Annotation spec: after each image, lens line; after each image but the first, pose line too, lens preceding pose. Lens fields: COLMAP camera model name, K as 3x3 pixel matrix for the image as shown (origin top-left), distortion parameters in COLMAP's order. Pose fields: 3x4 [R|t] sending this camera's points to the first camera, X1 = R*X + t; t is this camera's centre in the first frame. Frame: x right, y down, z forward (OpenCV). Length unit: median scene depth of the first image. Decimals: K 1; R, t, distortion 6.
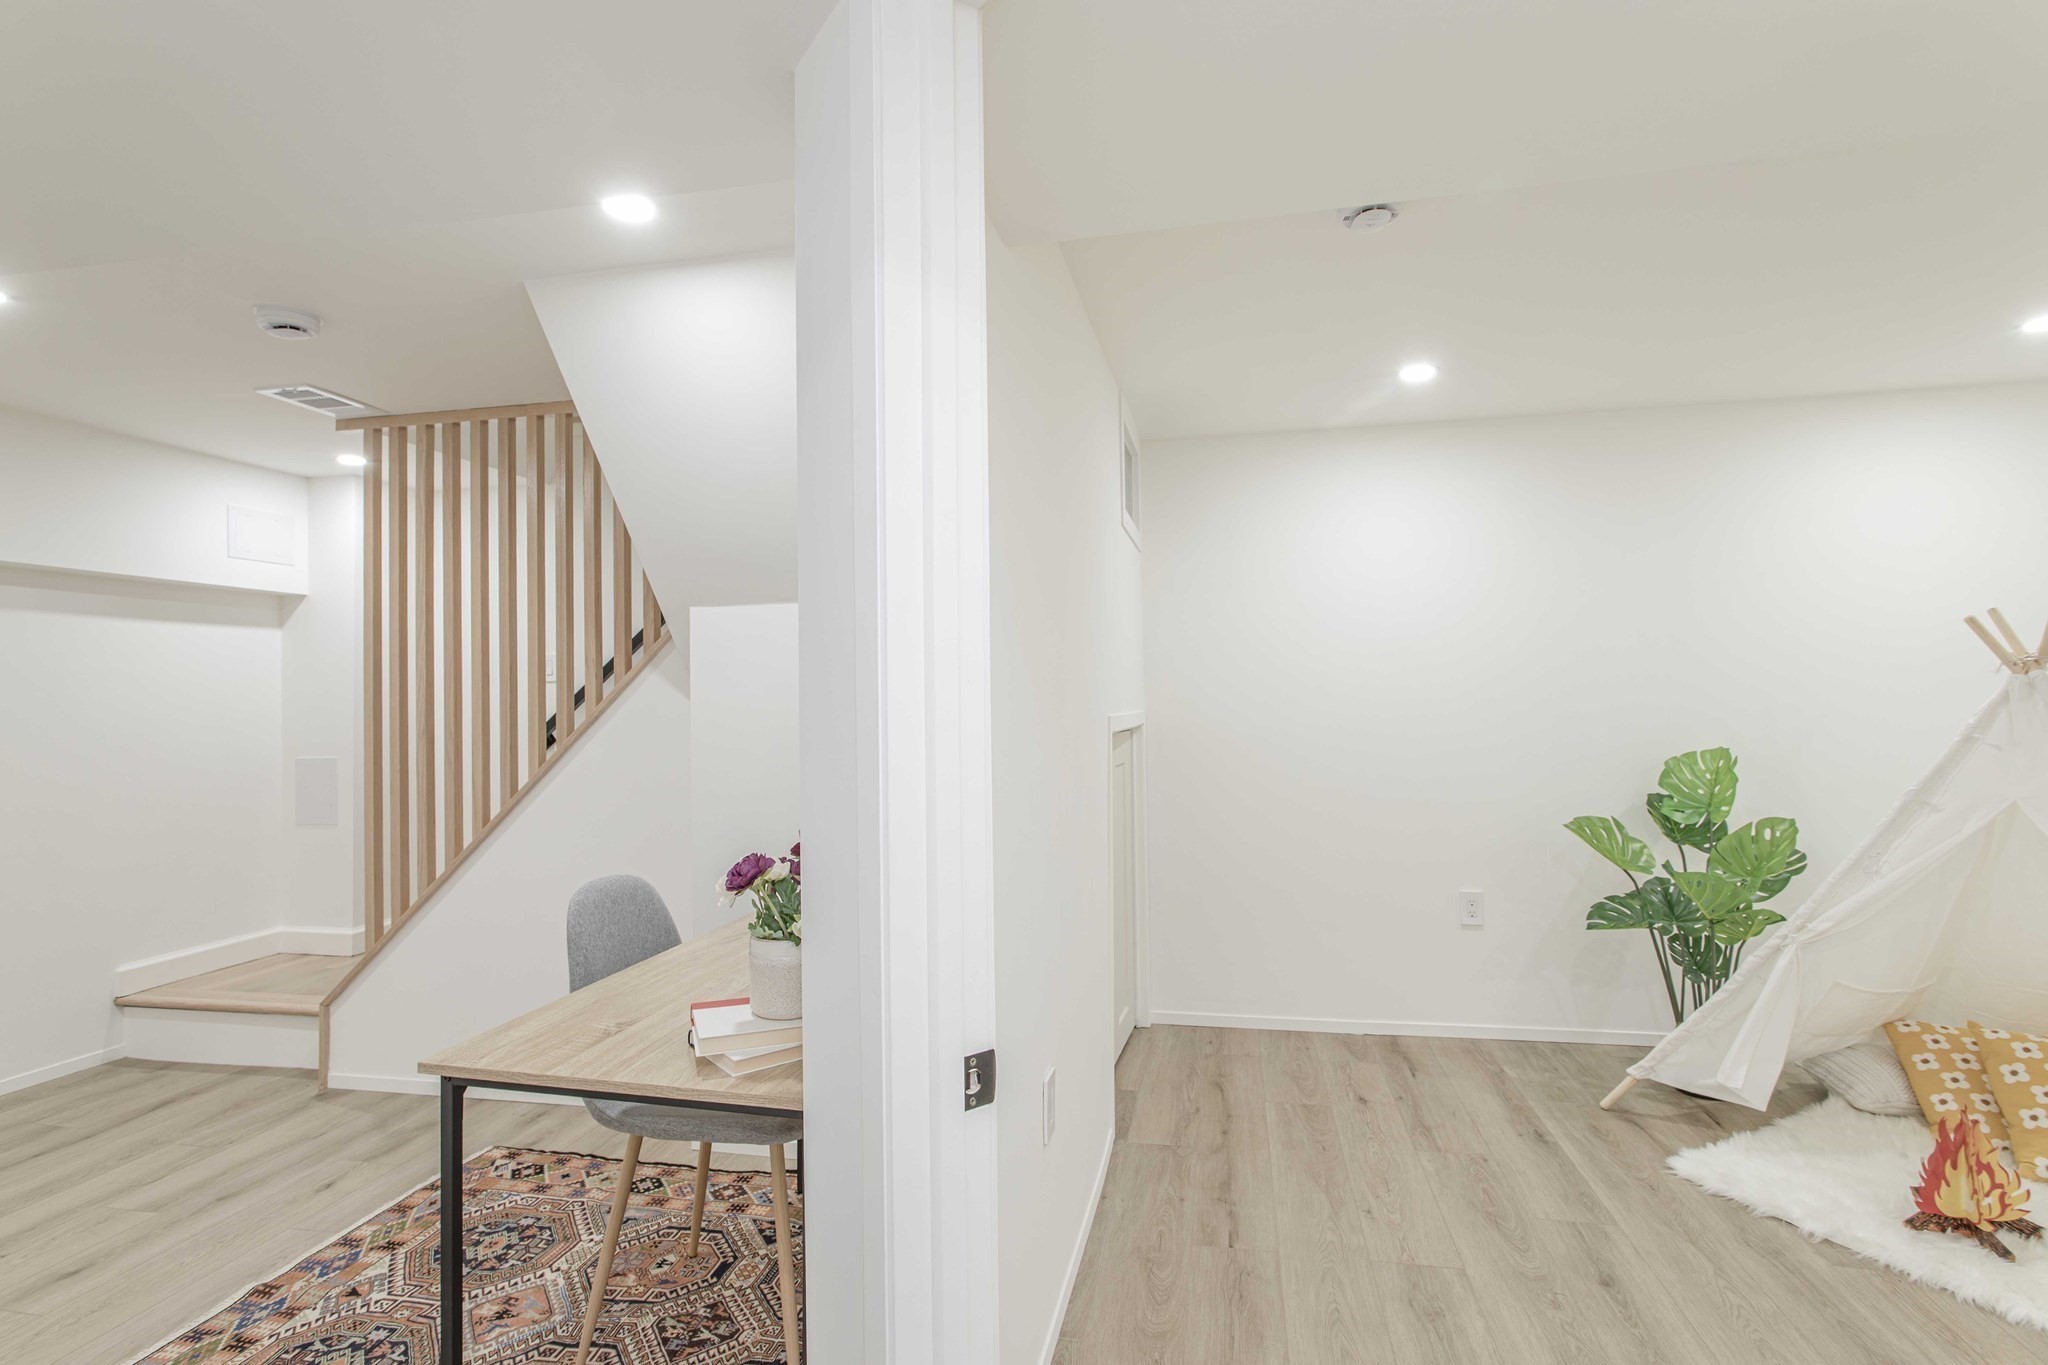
lens RADIAL K [[963.5, 0, 1025.4], [0, 963.5, 683.3], [0, 0, 1]] dist [-0.001364, 0.002603]
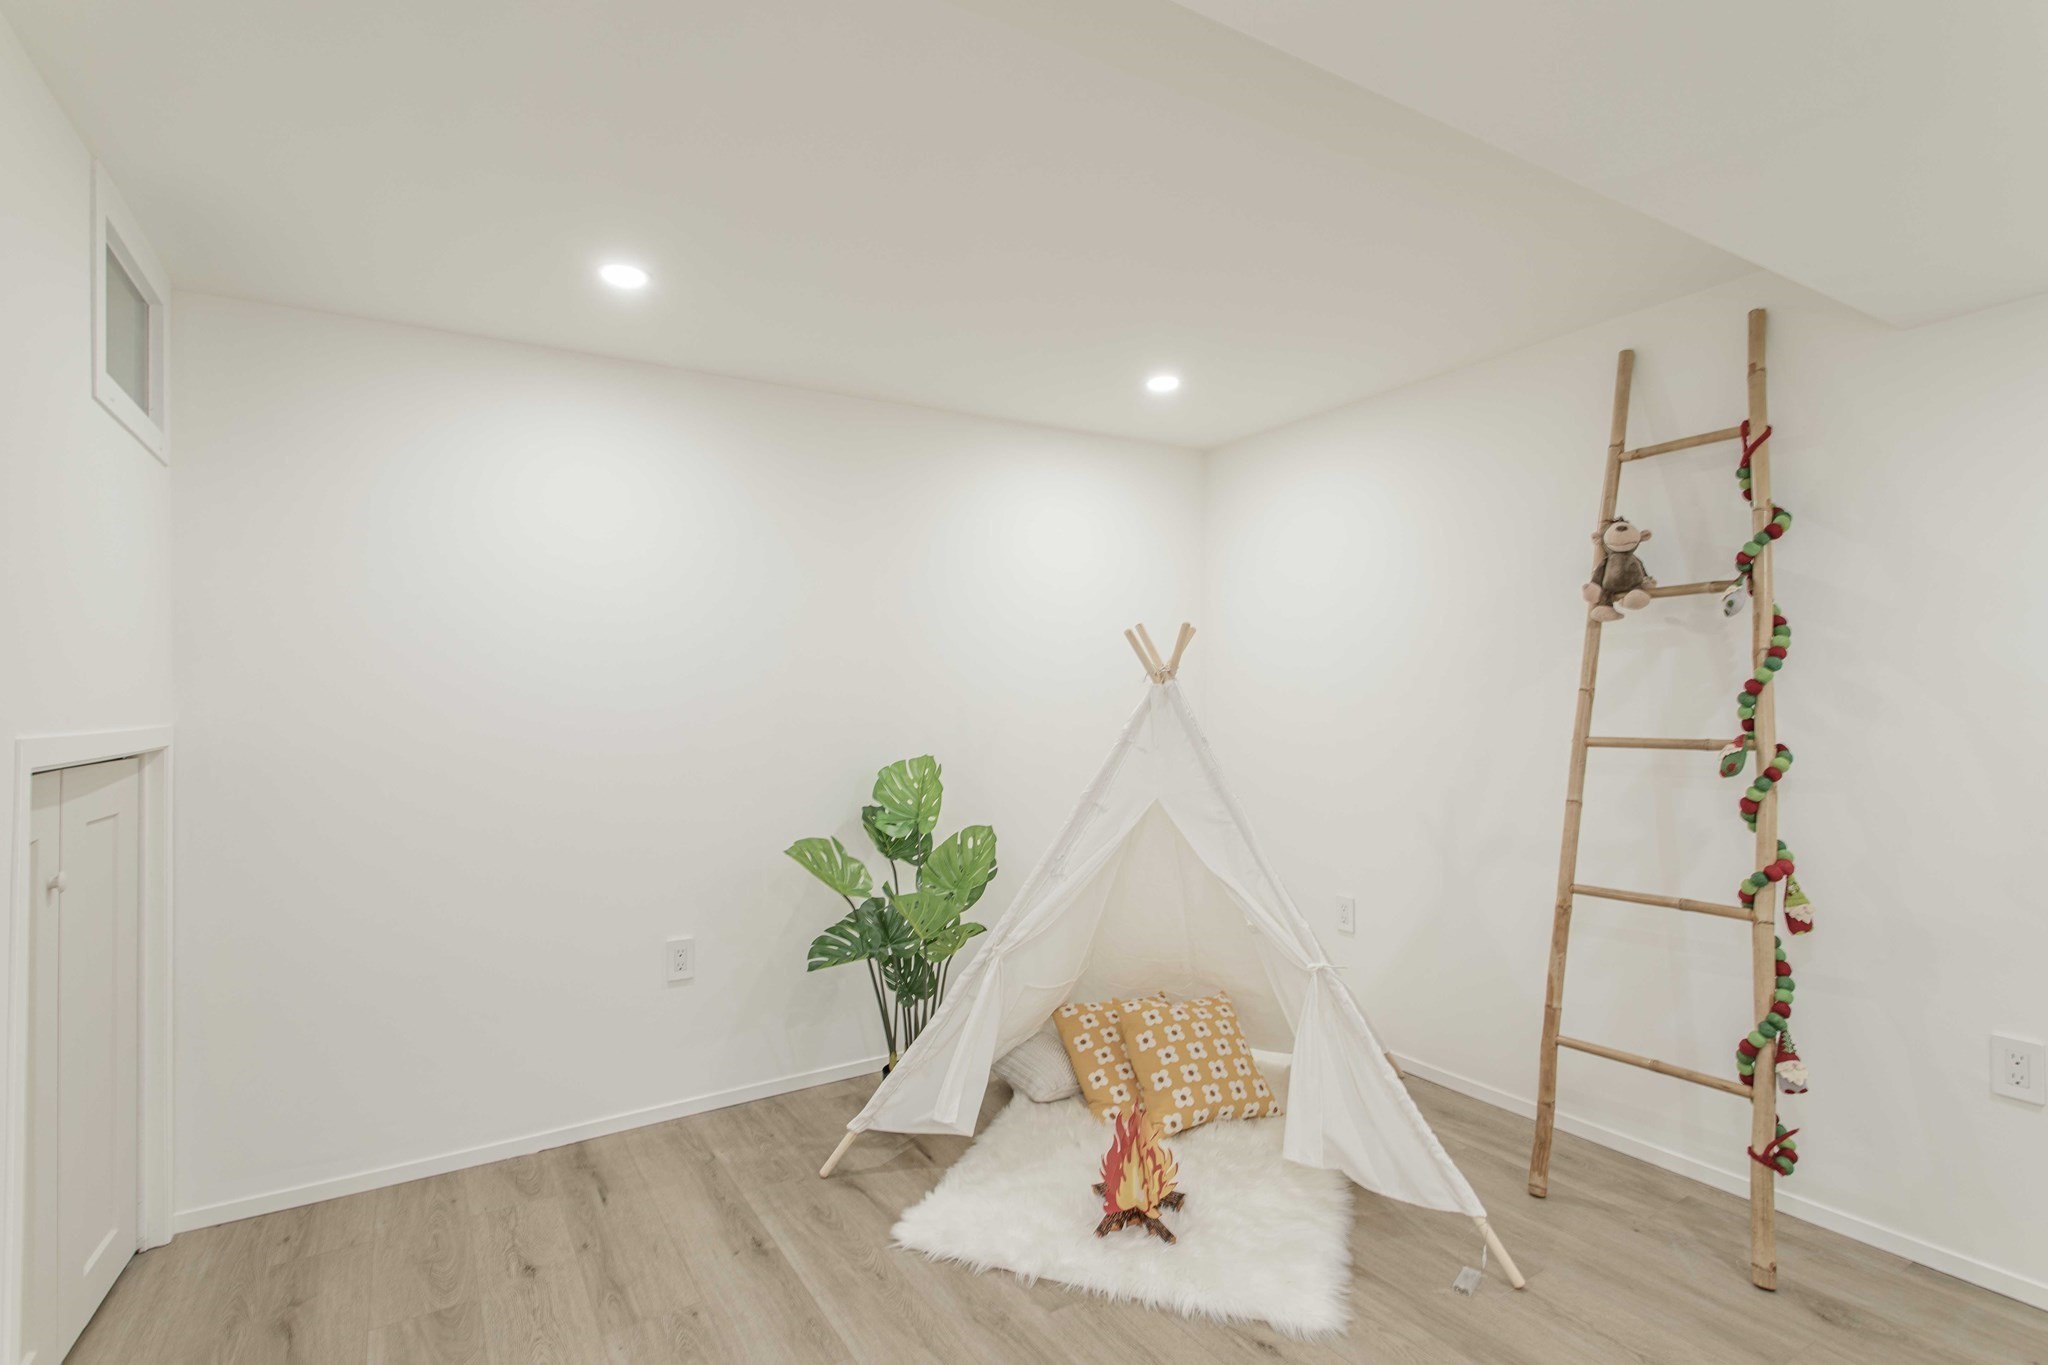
lens RADIAL K [[963.5, 0, 1018.0], [0, 963.5, 684.1], [0, 0, 1]] dist [-0.001364, 0.002603]
pose [[0.715650, 0.016396, 0.698267, 0.117234], [-0.011028, 0.999865, -0.012176, 0.005455], [-0.698372, 0.001014, 0.715734, 0.268485]]
